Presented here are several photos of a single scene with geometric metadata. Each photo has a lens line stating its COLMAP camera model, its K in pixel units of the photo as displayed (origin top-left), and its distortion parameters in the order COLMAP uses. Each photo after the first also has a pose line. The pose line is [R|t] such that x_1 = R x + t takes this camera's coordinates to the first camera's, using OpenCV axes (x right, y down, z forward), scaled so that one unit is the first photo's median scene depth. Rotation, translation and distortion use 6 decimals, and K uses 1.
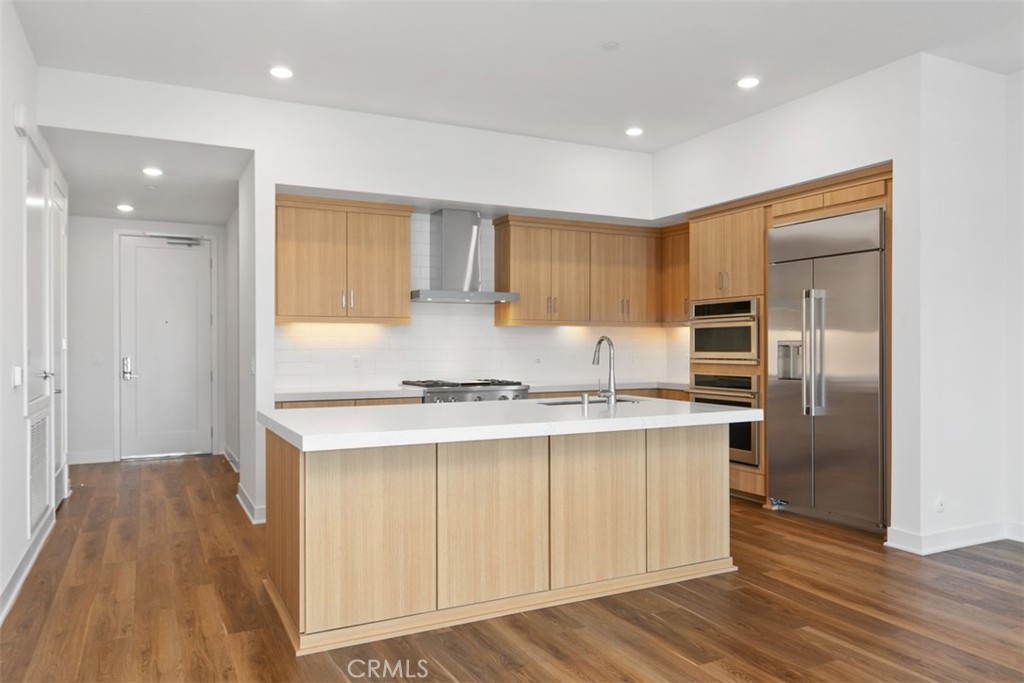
lens RADIAL K [[721.5, 0, 510.4], [0, 721.5, 344.8], [0, 0, 1]] dist [0.009154, -0.001680]
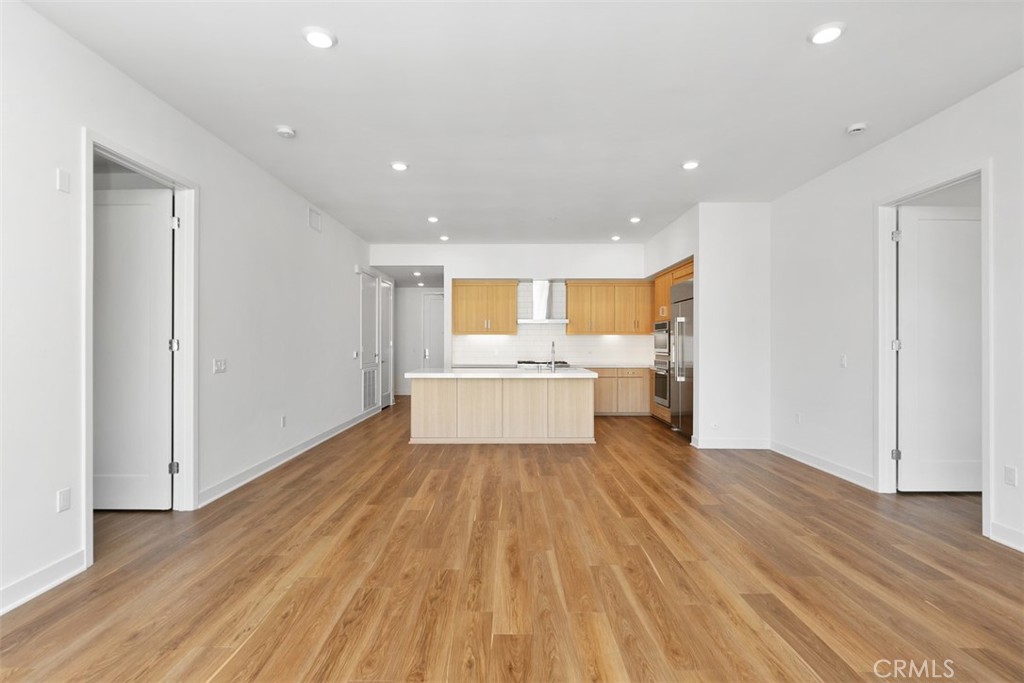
lens RADIAL K [[525.4, 0, 511.2], [0, 525.4, 333.5], [0, 0, 1]] dist [0.005927, 0.001094]
pose [[0.892655, -0.004906, -0.450715, 0.584284], [-0.003392, 0.999839, -0.017600, -0.004658], [0.450729, 0.017239, 0.892495, -0.437624]]
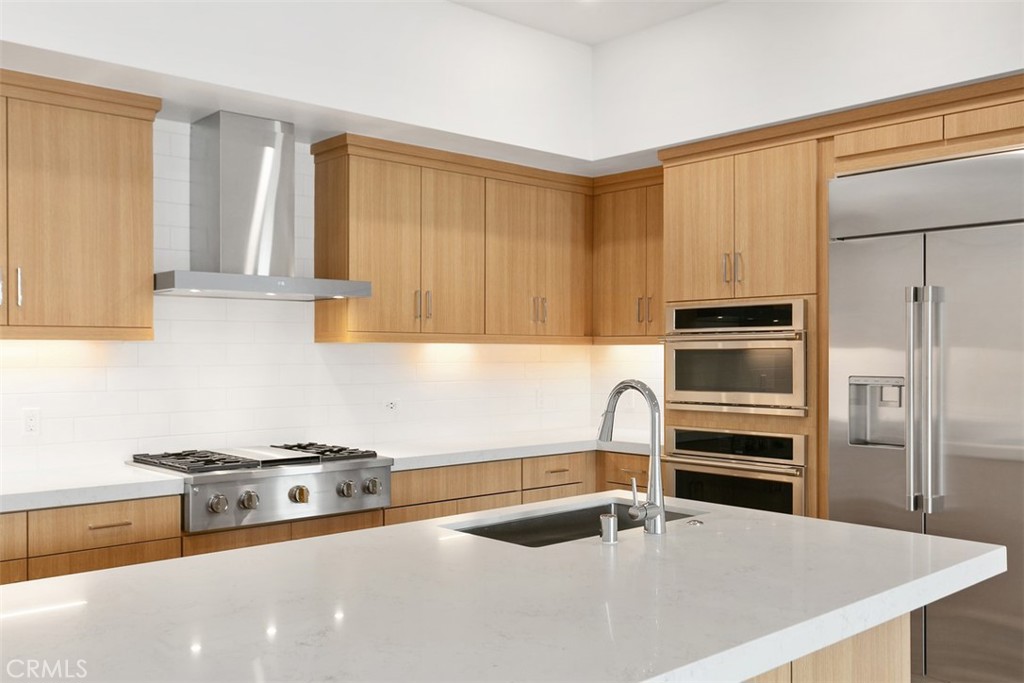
lens RADIAL K [[928.9, 0, 506.4], [0, 928.9, 350.6], [0, 0, 1]] dist [0.012274, 0.027283]
pose [[0.965961, 0.002035, 0.258680, -0.073050], [-0.001629, 0.999997, -0.001787, -0.022219], [-0.258683, 0.001305, 0.965961, 0.342749]]
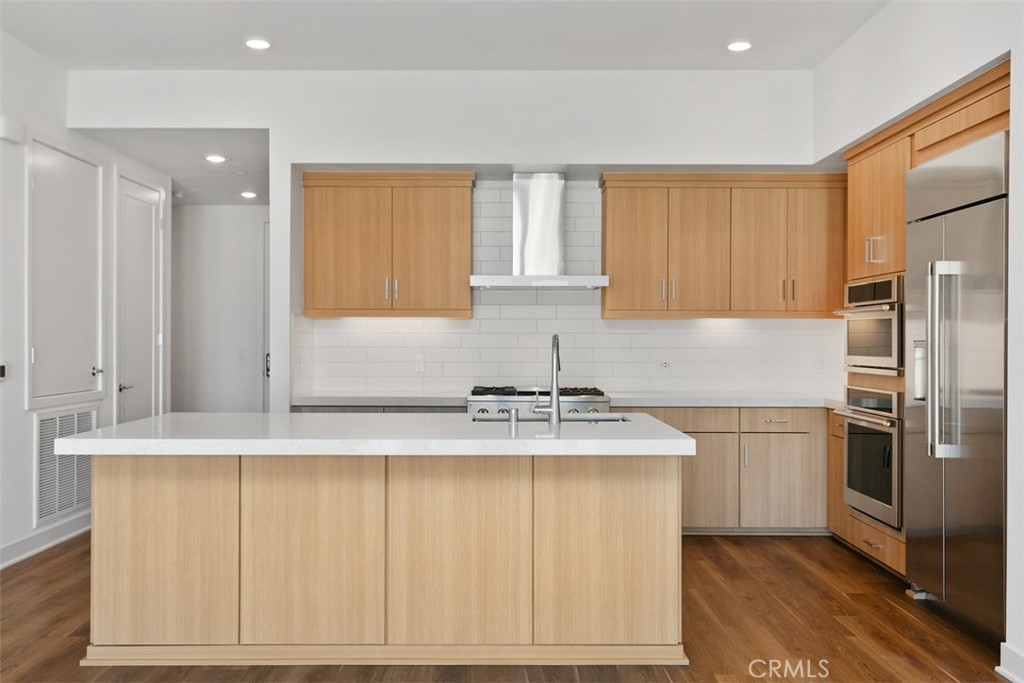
lens RADIAL K [[947.6, 0, 516.3], [0, 947.6, 339.9], [0, 0, 1]] dist [0.024984, 0.000000]
pose [[0.892255, 0.005008, -0.451504, 0.411730], [-0.004587, 0.999987, 0.002027, -0.005611], [0.451508, 0.000263, 0.892267, 0.063981]]
